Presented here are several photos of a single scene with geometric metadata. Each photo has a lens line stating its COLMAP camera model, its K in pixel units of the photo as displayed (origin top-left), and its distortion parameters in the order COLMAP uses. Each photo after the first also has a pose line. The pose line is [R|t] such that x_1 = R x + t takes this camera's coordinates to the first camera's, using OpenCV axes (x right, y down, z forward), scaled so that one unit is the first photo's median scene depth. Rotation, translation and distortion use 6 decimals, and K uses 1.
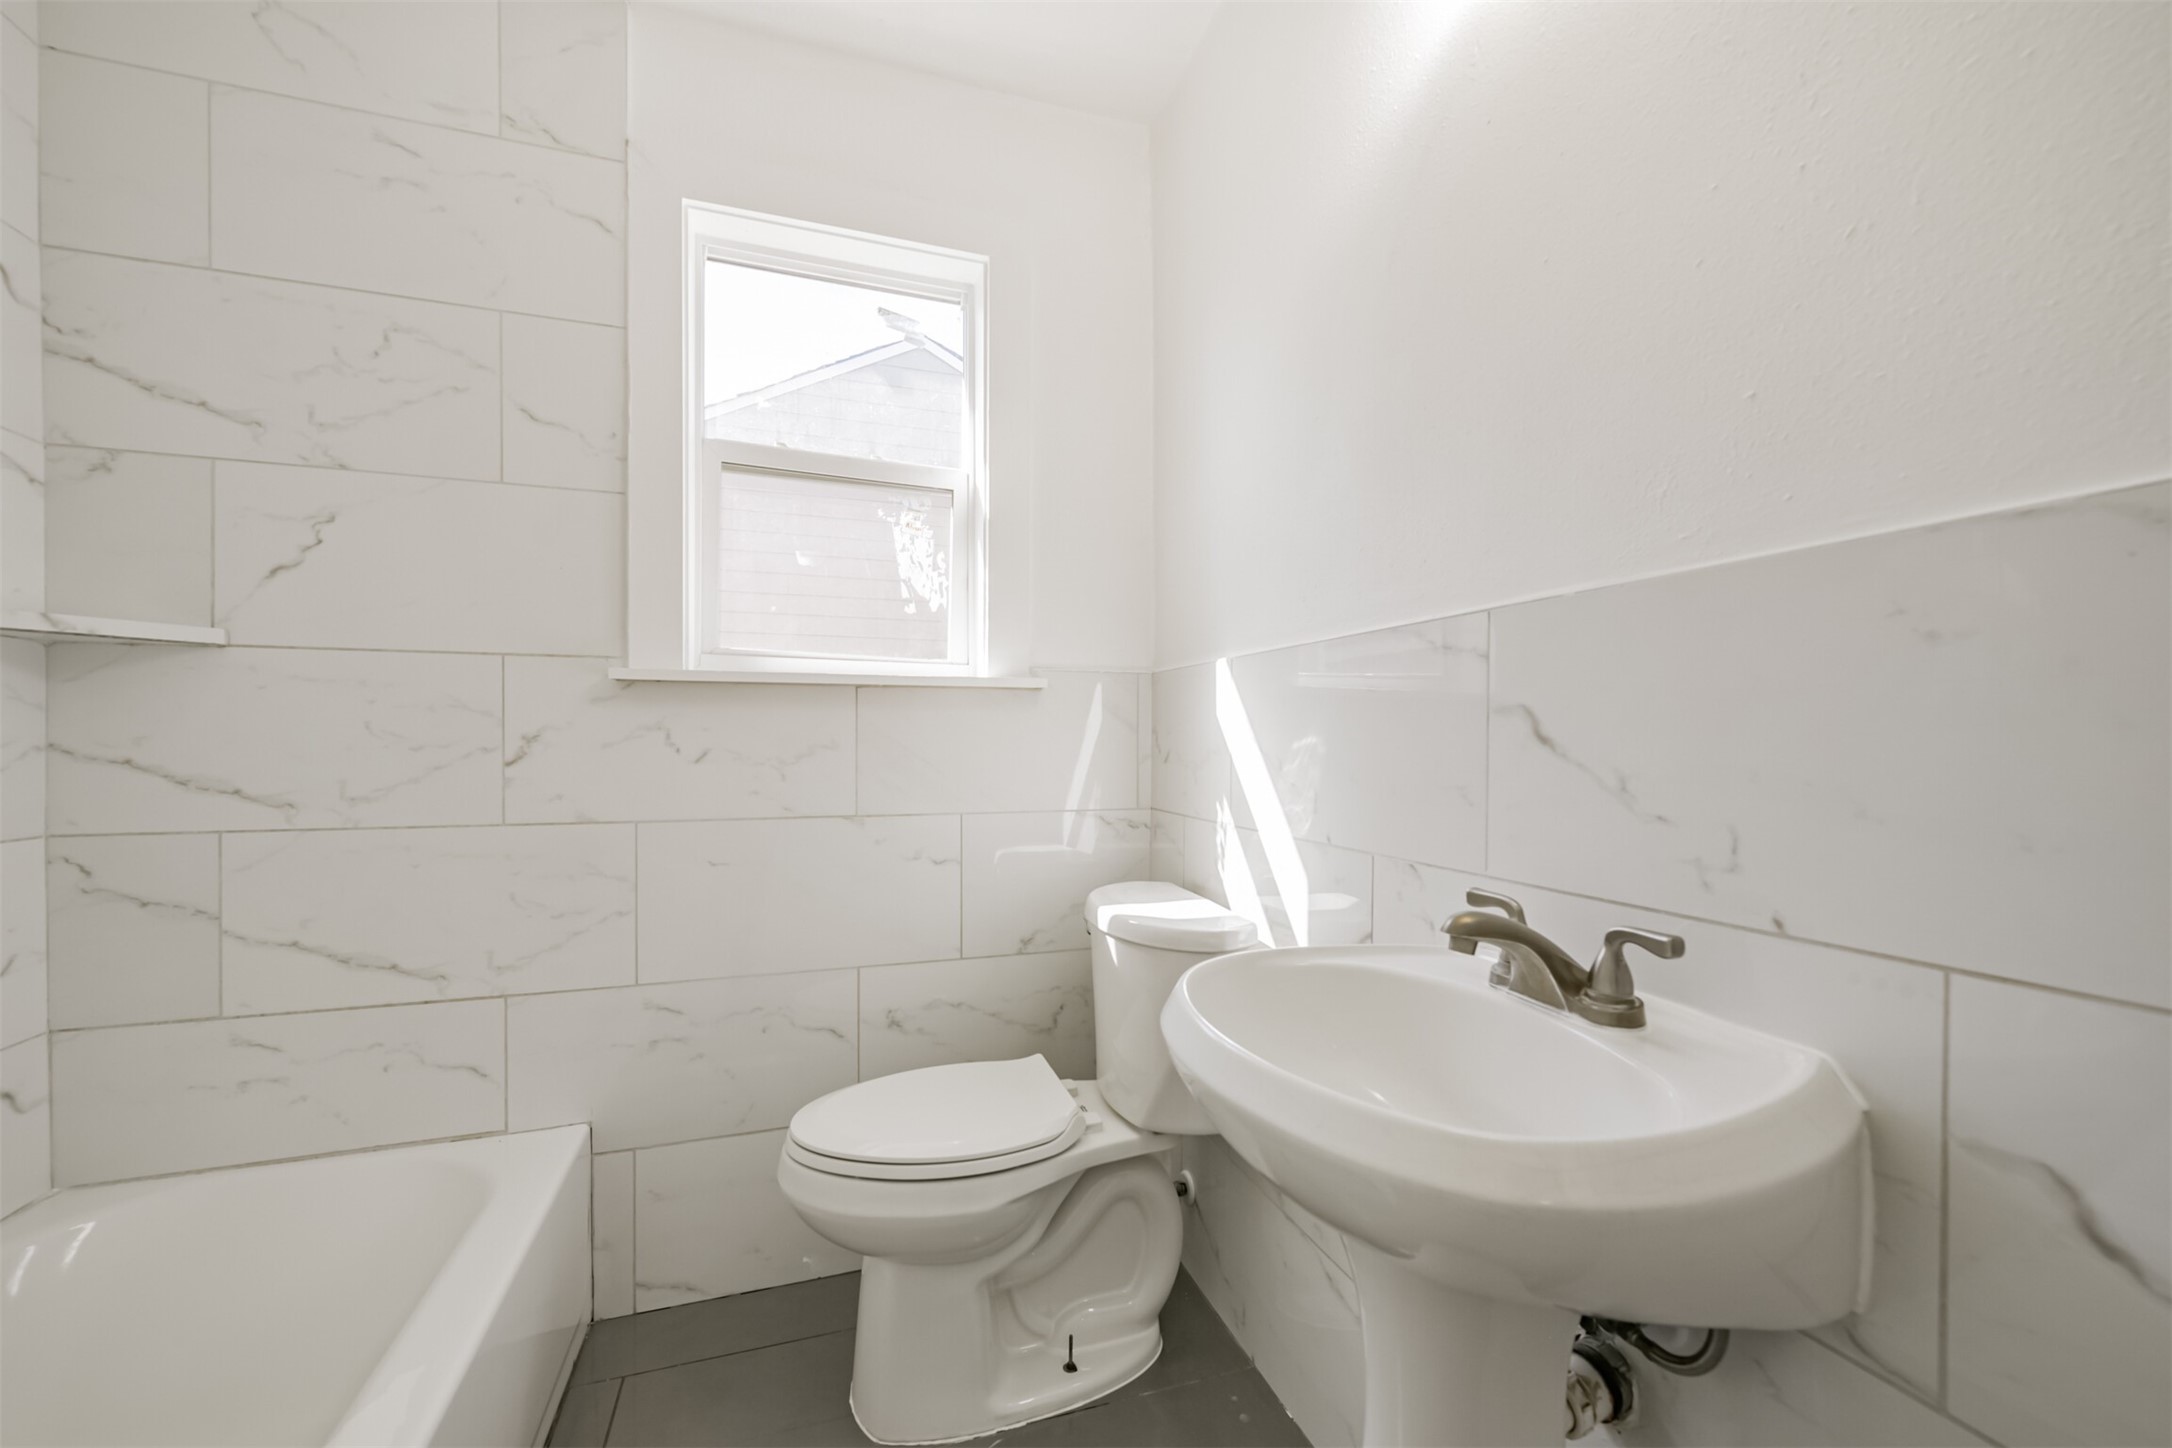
lens RADIAL K [[858.9, 0, 1079.5], [0, 858.9, 739.5], [0, 0, 1]] dist [0.003328, -0.000311]
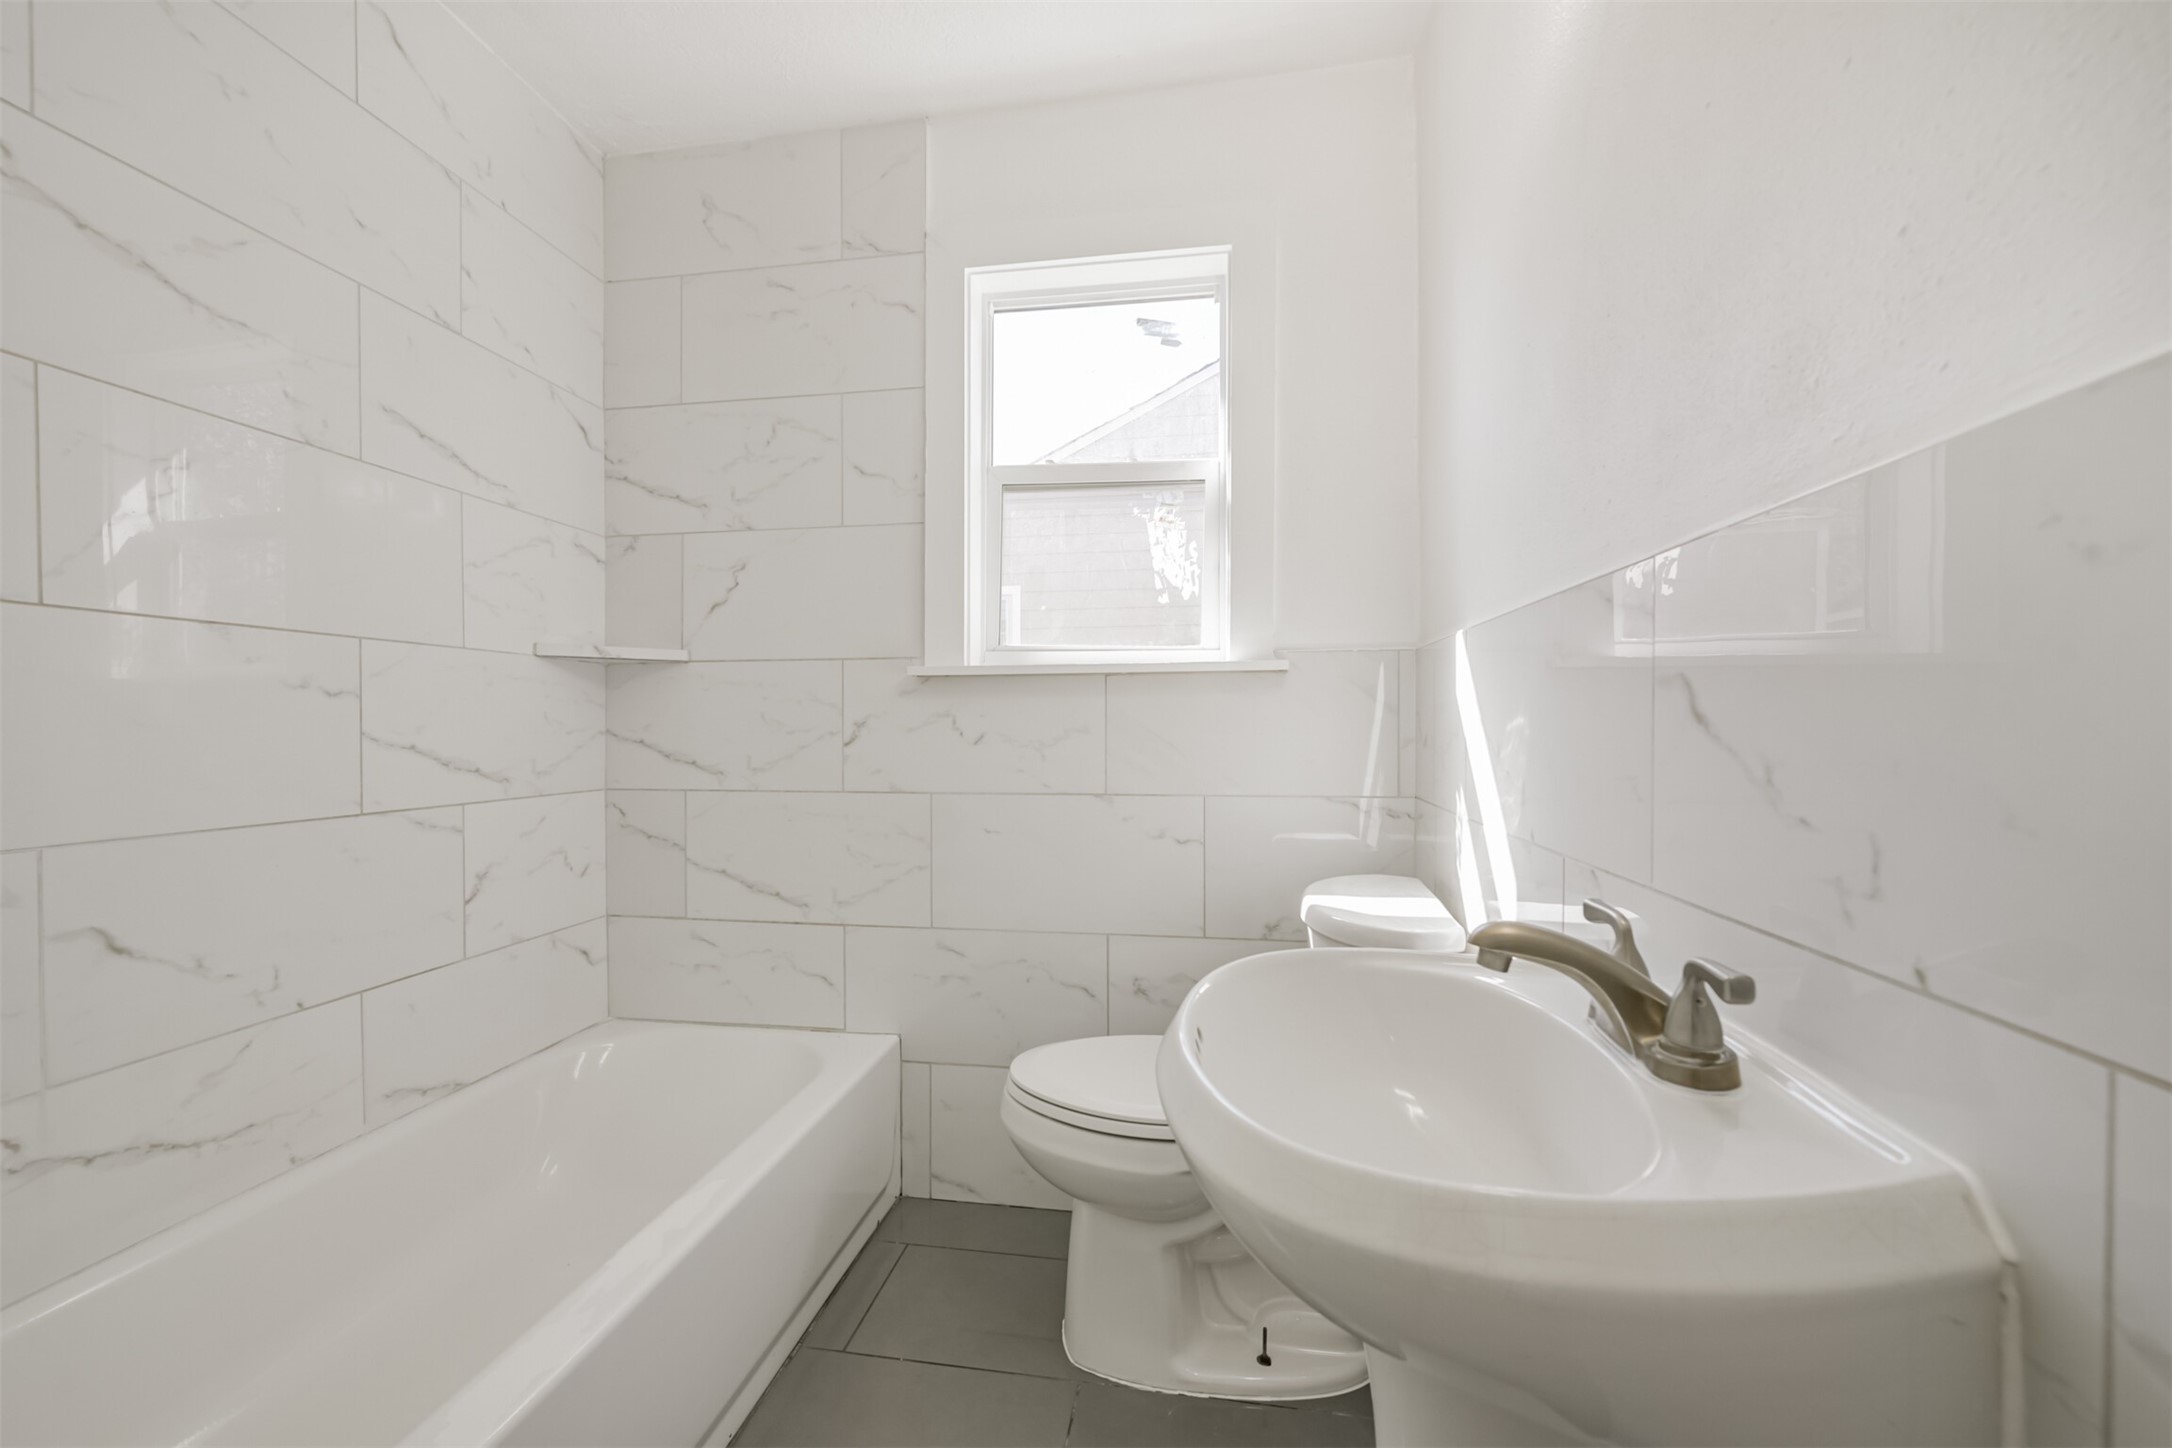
lens RADIAL K [[858.9, 0, 1063.5], [0, 858.9, 722.1], [0, 0, 1]] dist [0.003328, -0.000311]
pose [[0.881688, -0.007307, -0.471775, 0.239348], [0.005931, 0.999973, -0.004403, 0.002649], [0.471795, 0.001084, 0.881708, 0.021890]]
